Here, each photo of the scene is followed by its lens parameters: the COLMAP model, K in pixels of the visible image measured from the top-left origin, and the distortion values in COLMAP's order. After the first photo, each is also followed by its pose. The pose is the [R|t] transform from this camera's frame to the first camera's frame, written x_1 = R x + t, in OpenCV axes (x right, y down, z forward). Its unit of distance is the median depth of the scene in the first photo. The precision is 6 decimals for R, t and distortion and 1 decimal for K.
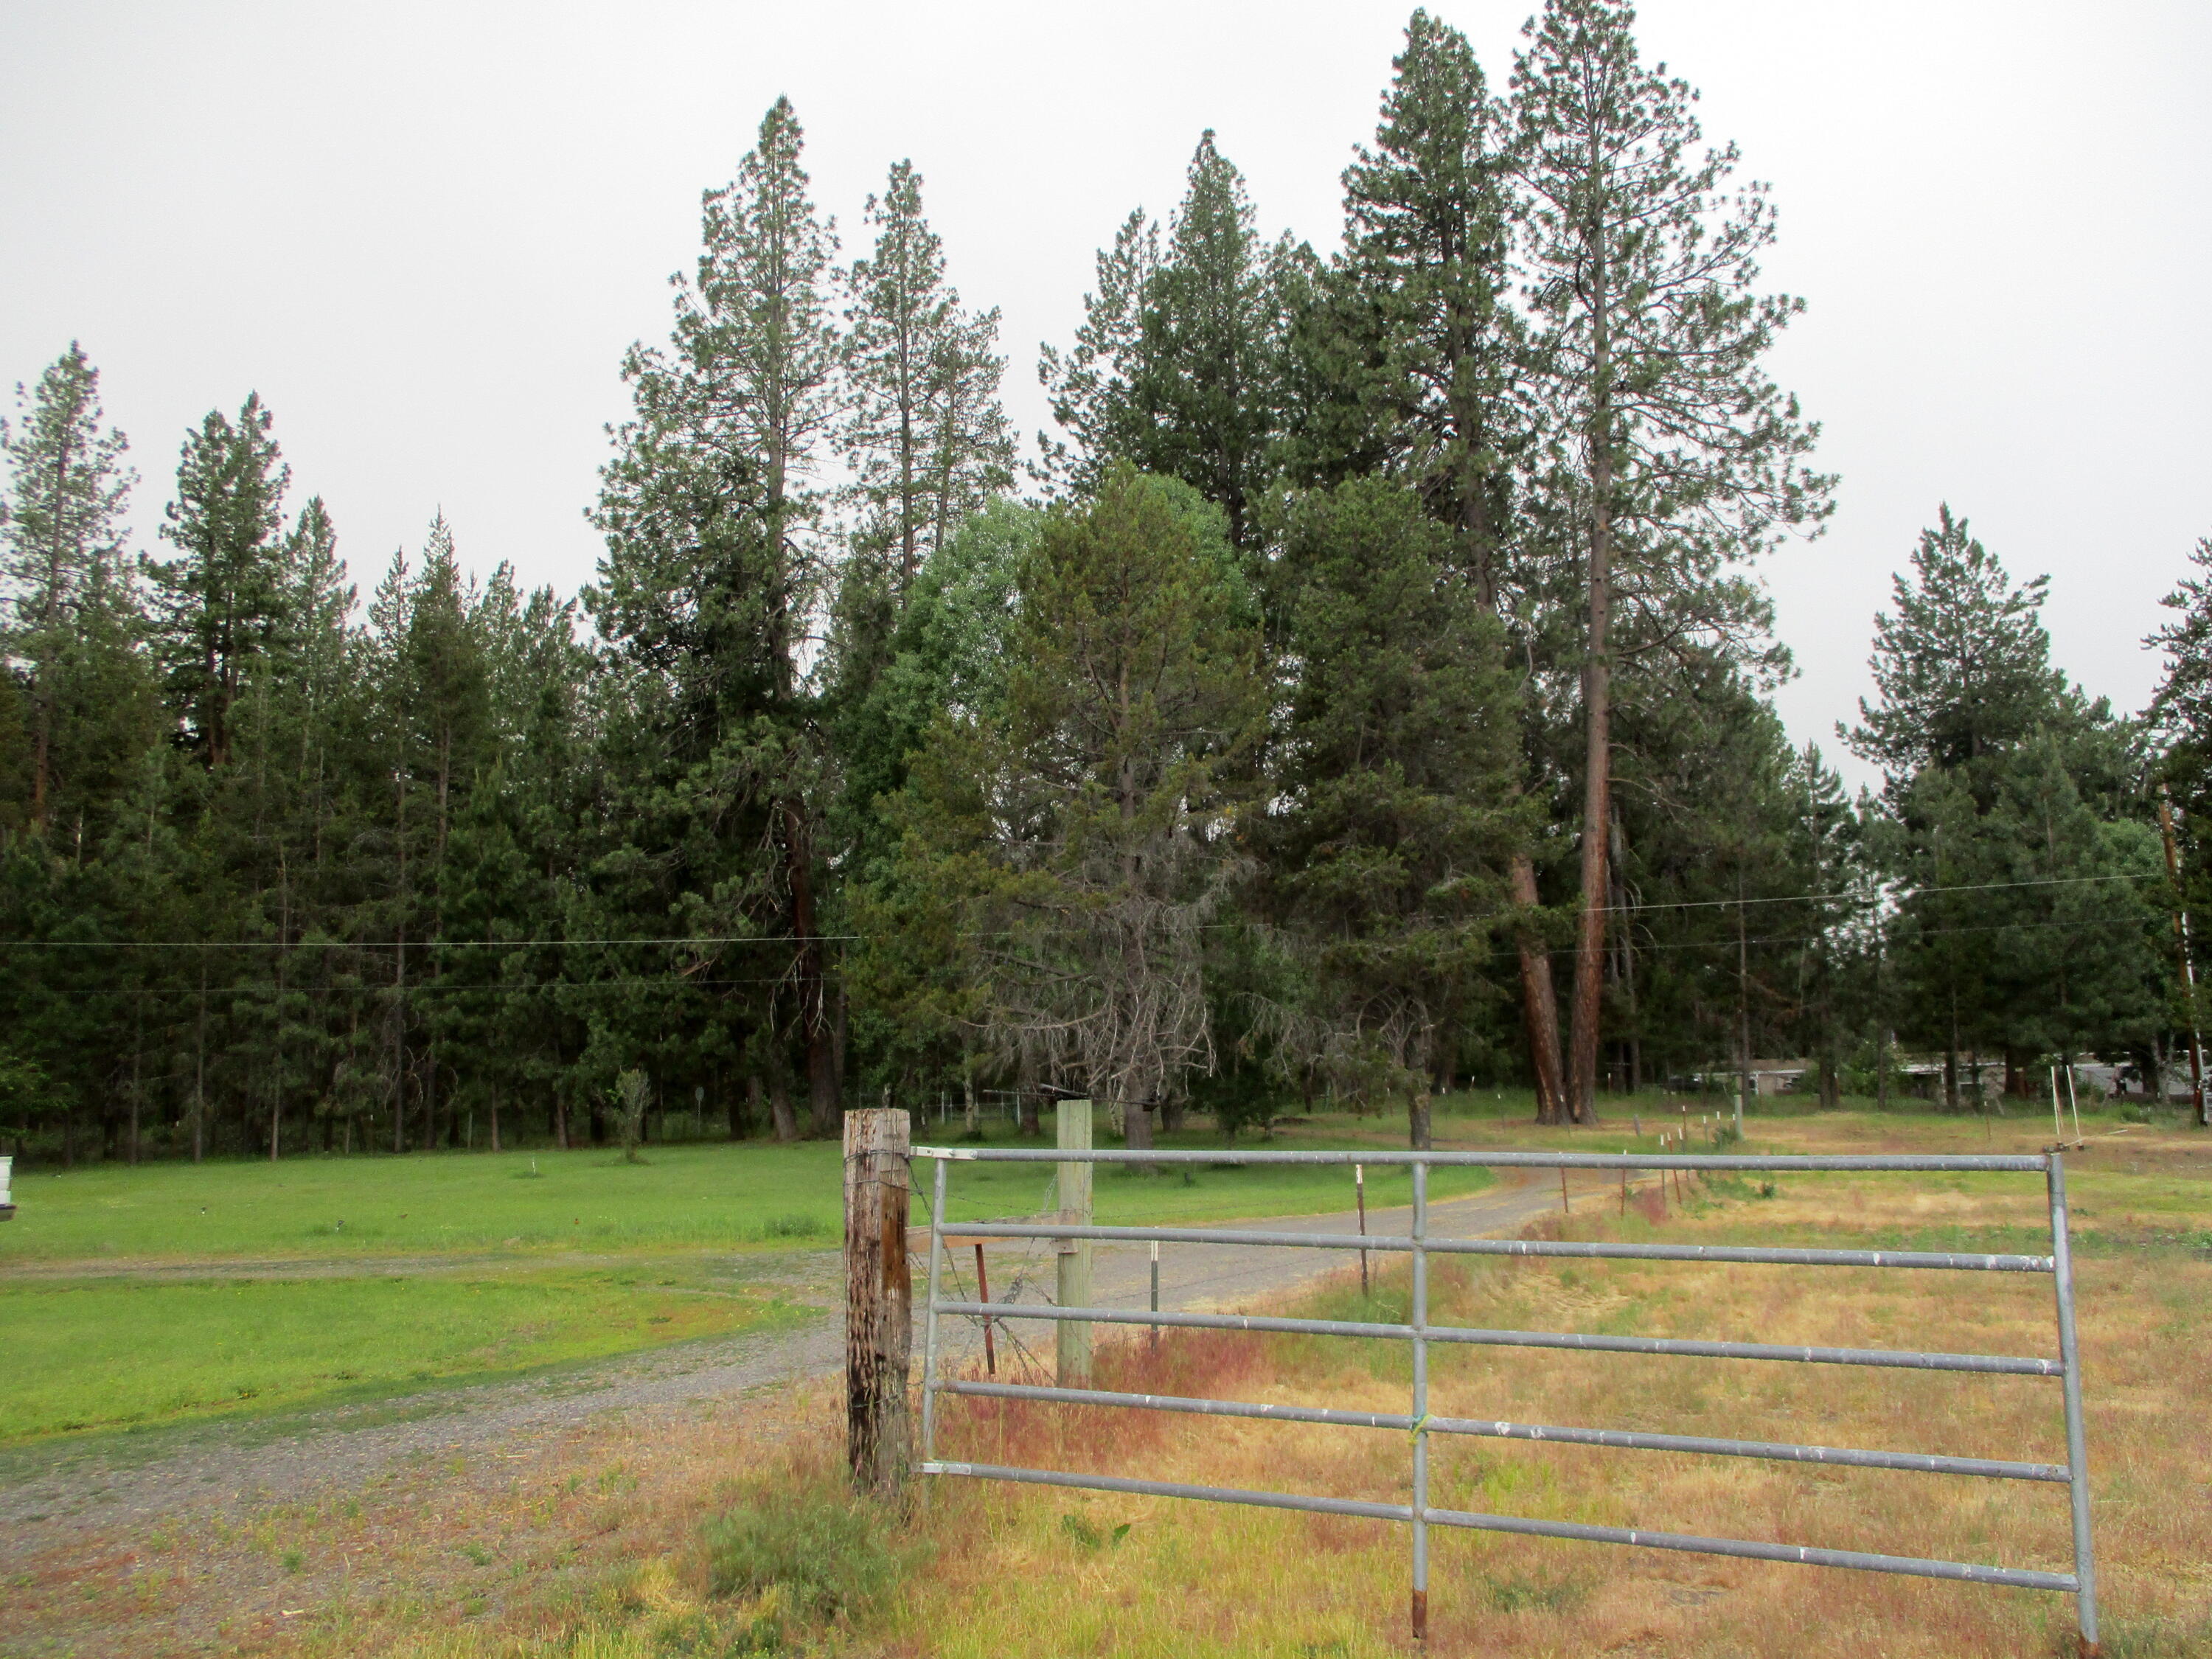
lens RADIAL K [[1802.1, 0, 1104.3], [0, 1802.1, 806.1], [0, 0, 1]] dist [-0.026595, -0.000241]
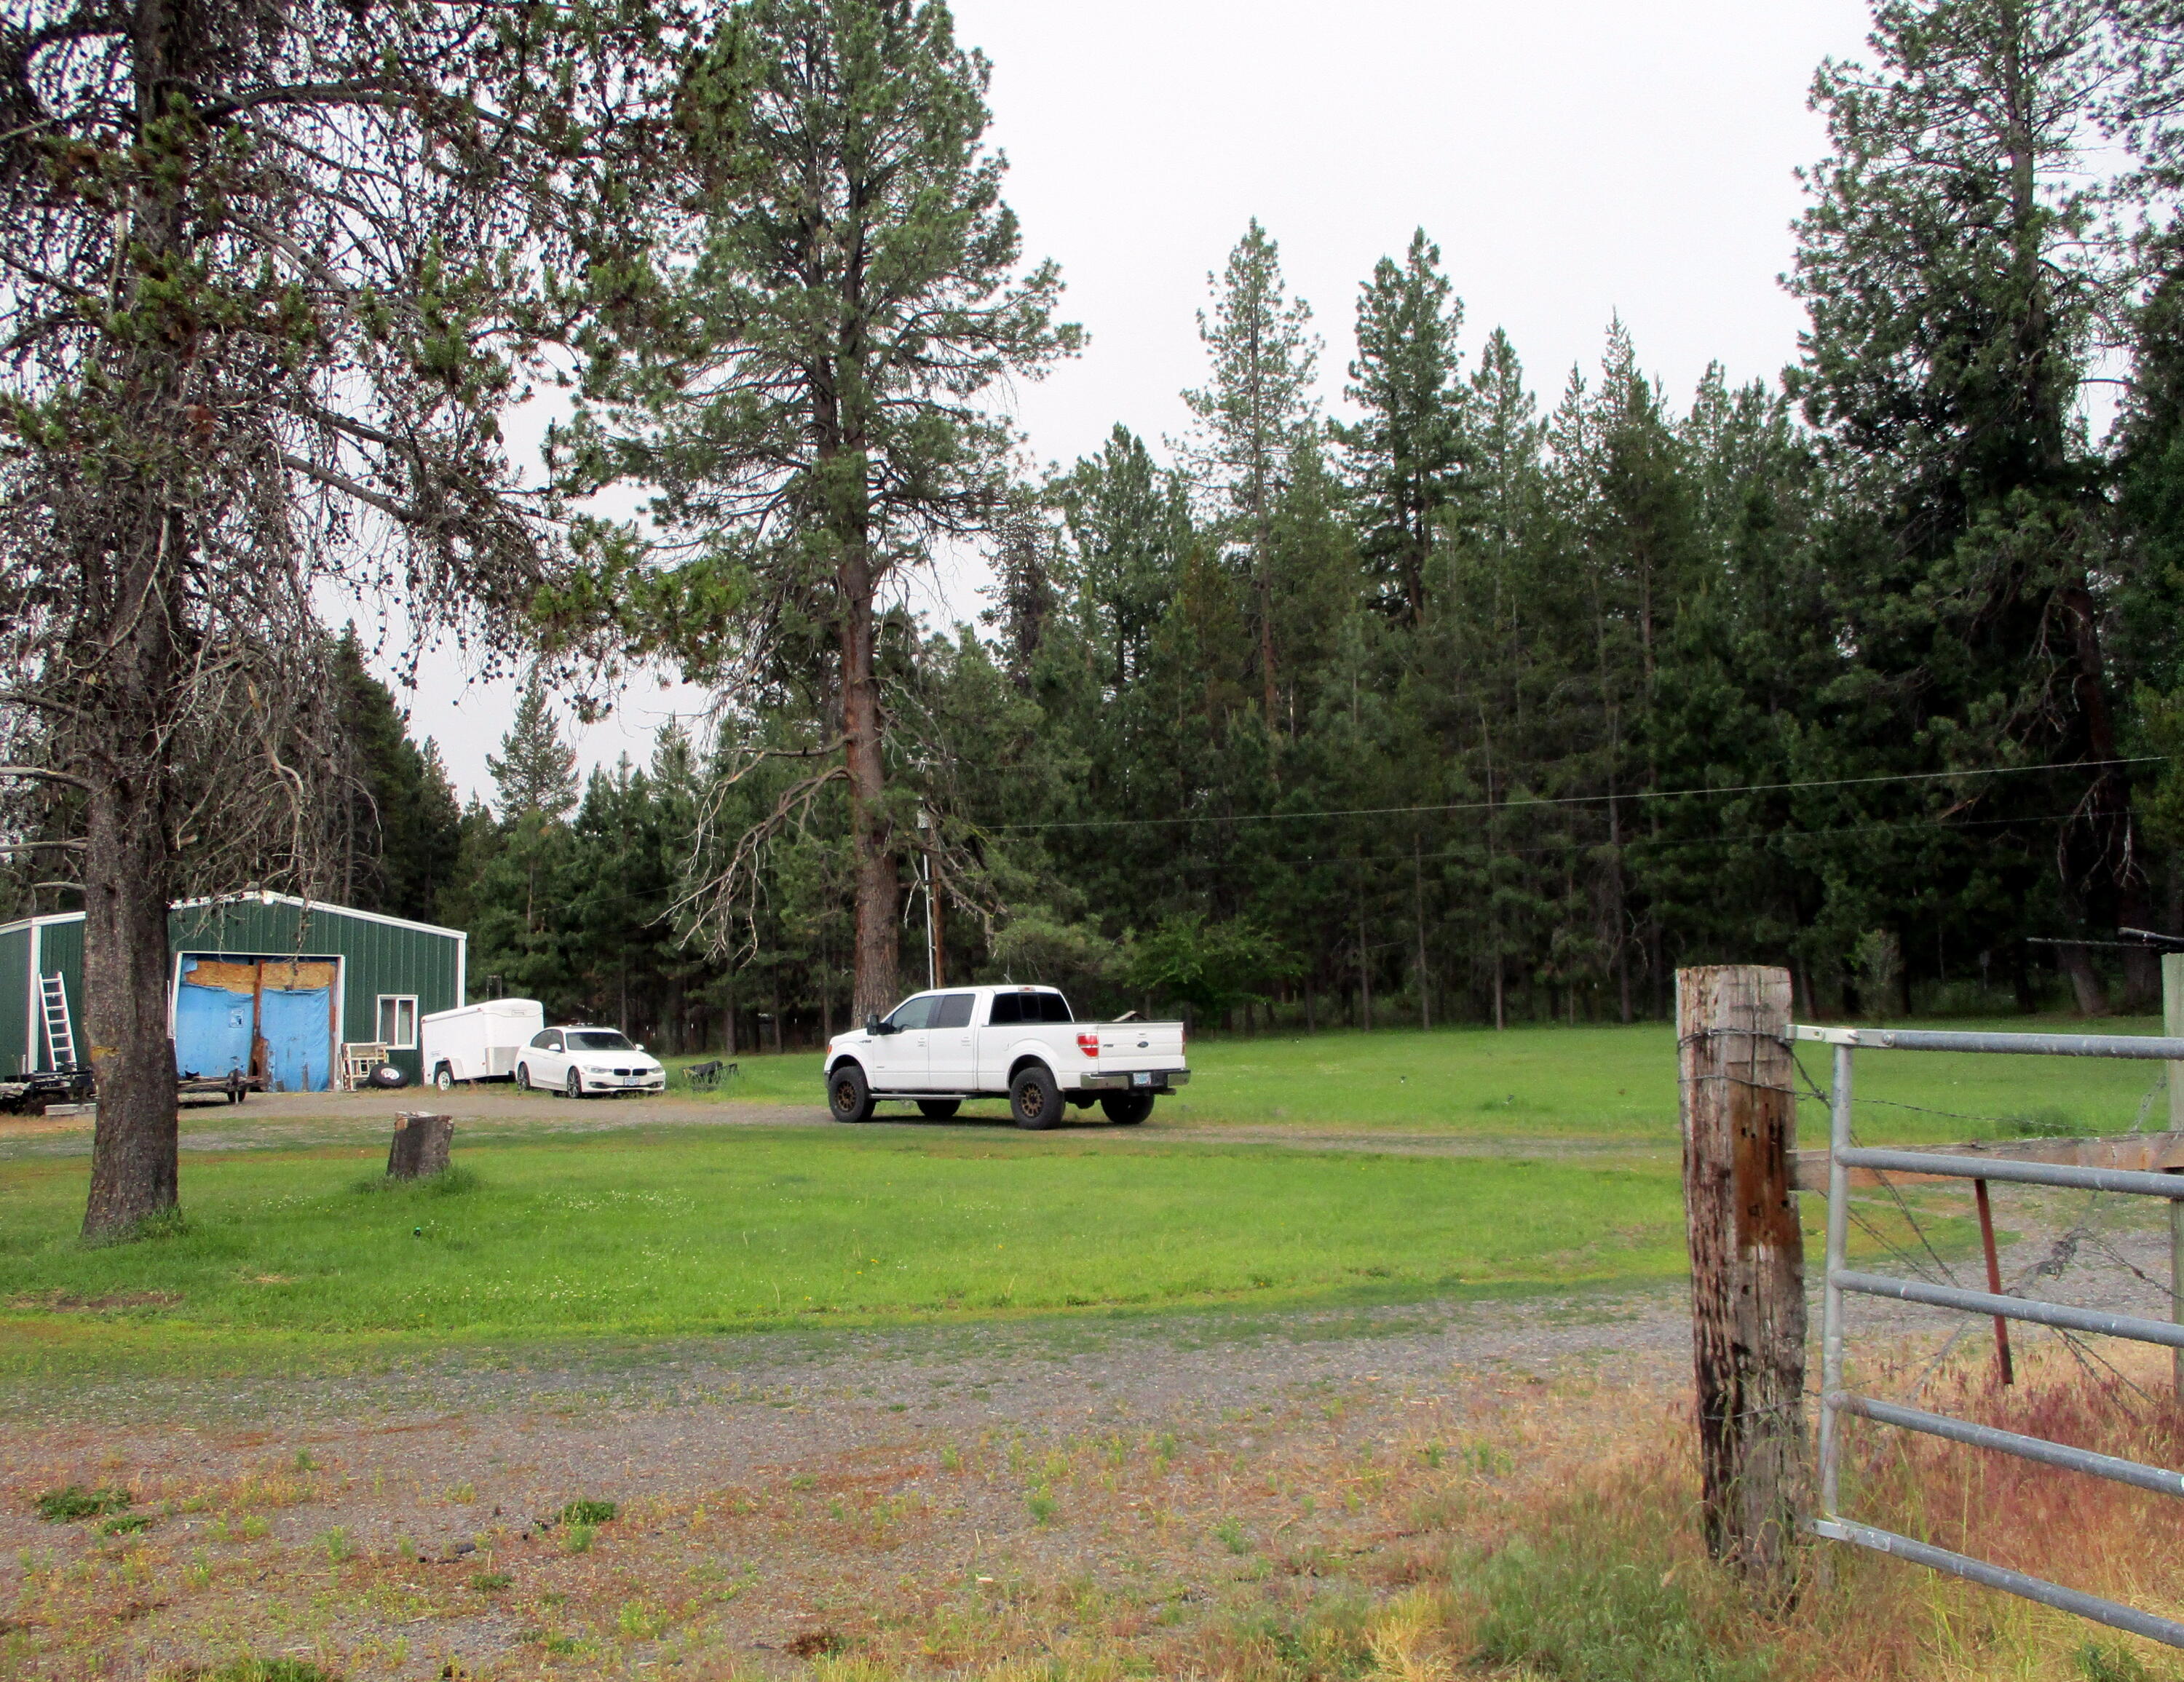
lens RADIAL K [[1982.4, 0, 1018.4], [0, 1982.4, 856.8], [0, 0, 1]] dist [-0.021099, -0.002948]
pose [[0.775165, -0.034992, -0.630789, 0.010423], [0.101870, 0.992322, 0.070139, 0.004653], [0.623492, -0.118628, 0.772778, 0.025882]]
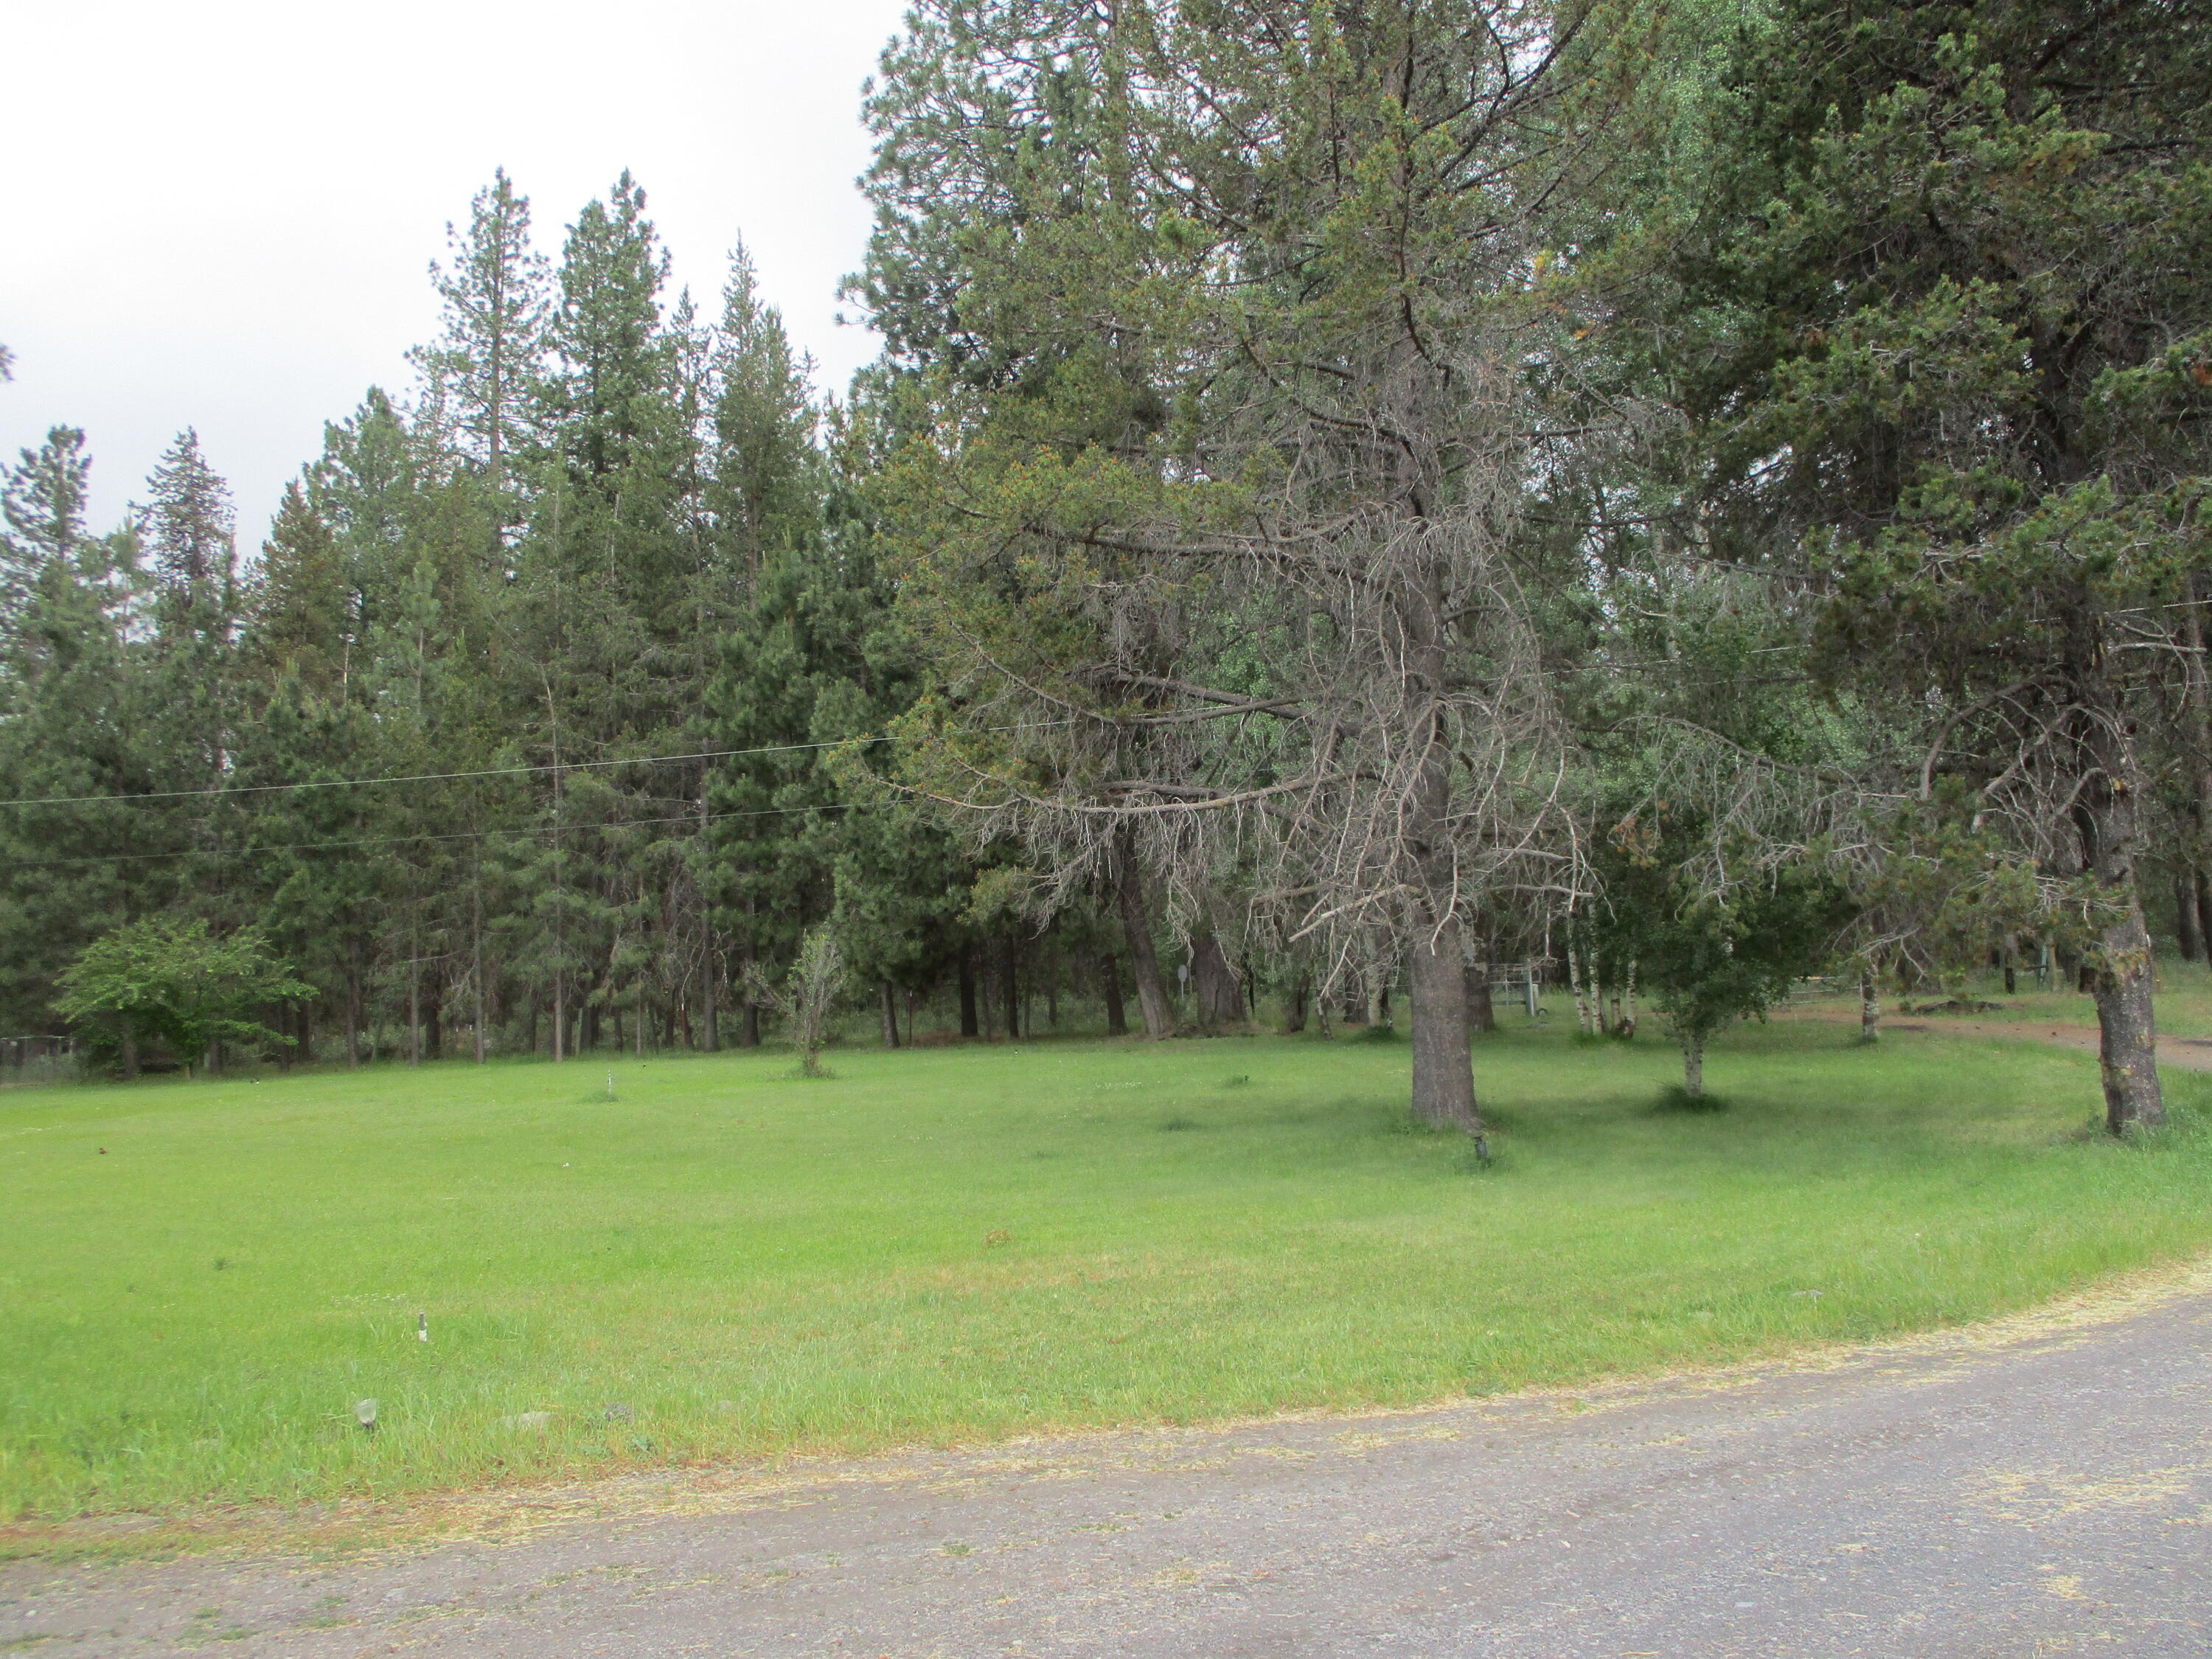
lens RADIAL K [[1802.1, 0, 1099.3], [0, 1802.1, 810.7], [0, 0, 1]] dist [-0.026595, -0.000241]
pose [[0.913998, -0.045329, -0.403178, 0.083617], [0.072505, 0.995991, 0.052388, 0.059689], [0.399187, -0.077115, 0.913621, 0.357124]]
